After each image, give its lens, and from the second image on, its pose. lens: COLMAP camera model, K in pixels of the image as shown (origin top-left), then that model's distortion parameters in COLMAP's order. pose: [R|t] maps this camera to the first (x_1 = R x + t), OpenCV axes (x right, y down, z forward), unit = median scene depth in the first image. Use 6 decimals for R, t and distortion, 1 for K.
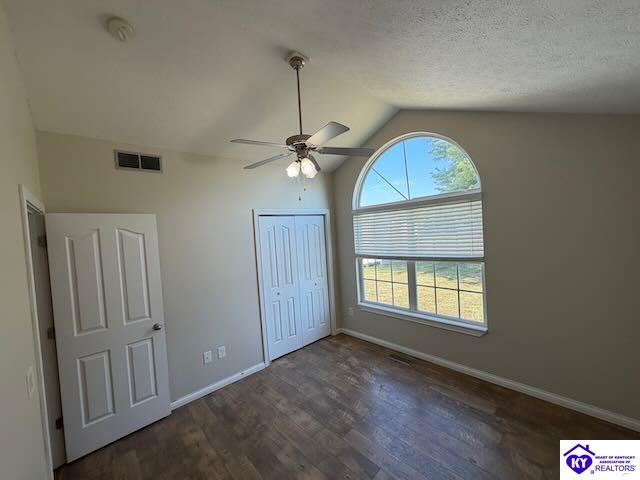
lens RADIAL K [[255.1, 0, 317.6], [0, 255.1, 239.7], [0, 0, 1]] dist [0.000550, 0.000012]
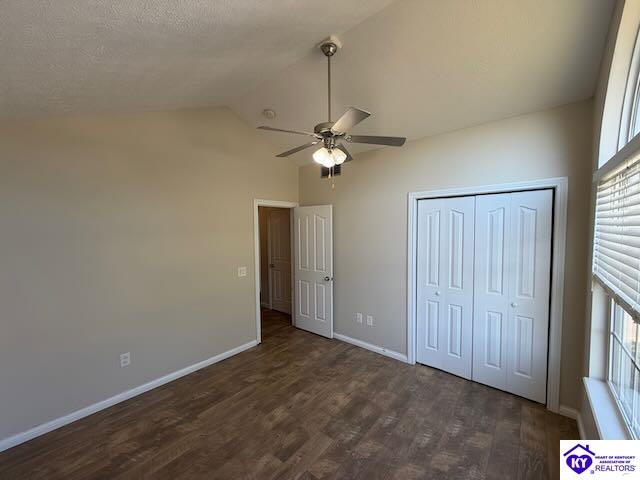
lens RADIAL K [[255.1, 0, 317.6], [0, 255.1, 239.7], [0, 0, 1]] dist [0.000550, 0.000012]
pose [[0.123490, 0.109923, -0.986239, 0.690224], [-0.027352, 0.993845, 0.107346, -0.045090], [0.991969, 0.013719, 0.125736, 0.598800]]
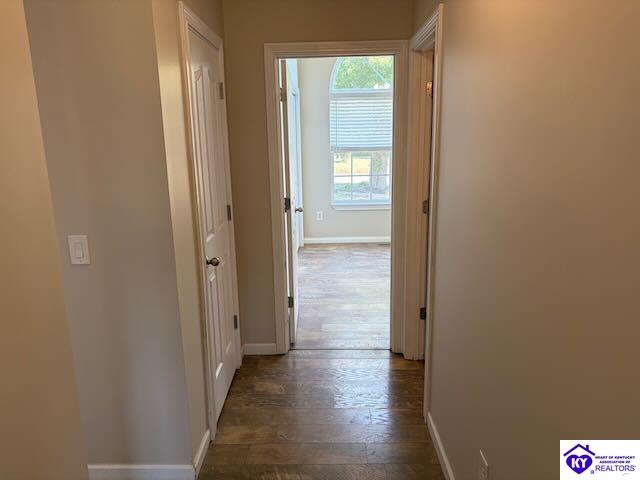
lens RADIAL K [[483.1, 0, 320.0], [0, 483.1, 240.0], [0, 0, 1]] dist [0.001398, 0.000101]
pose [[0.684818, -0.112334, 0.720004, -1.424086], [0.001270, 0.988229, 0.152974, 0.155101], [-0.728713, -0.103845, 0.676900, -0.151216]]
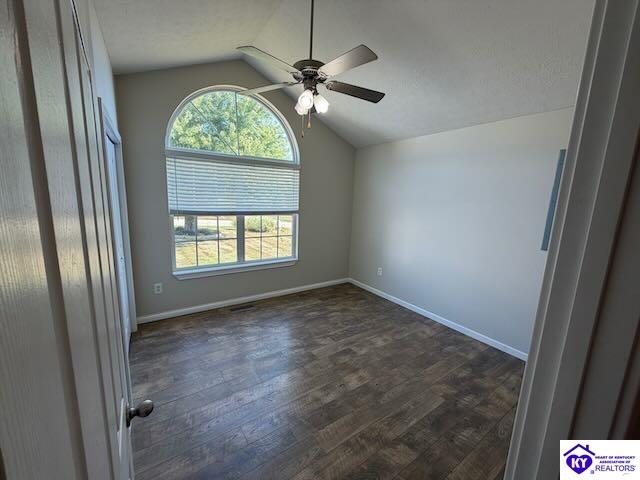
lens RADIAL K [[255.1, 0, 317.6], [0, 255.1, 239.7], [0, 0, 1]] dist [0.000550, 0.000012]
pose [[0.145026, -0.094029, 0.984950, -0.704973], [-0.016545, 0.995104, 0.097435, 0.081893], [-0.989289, -0.030426, 0.142761, 0.597484]]
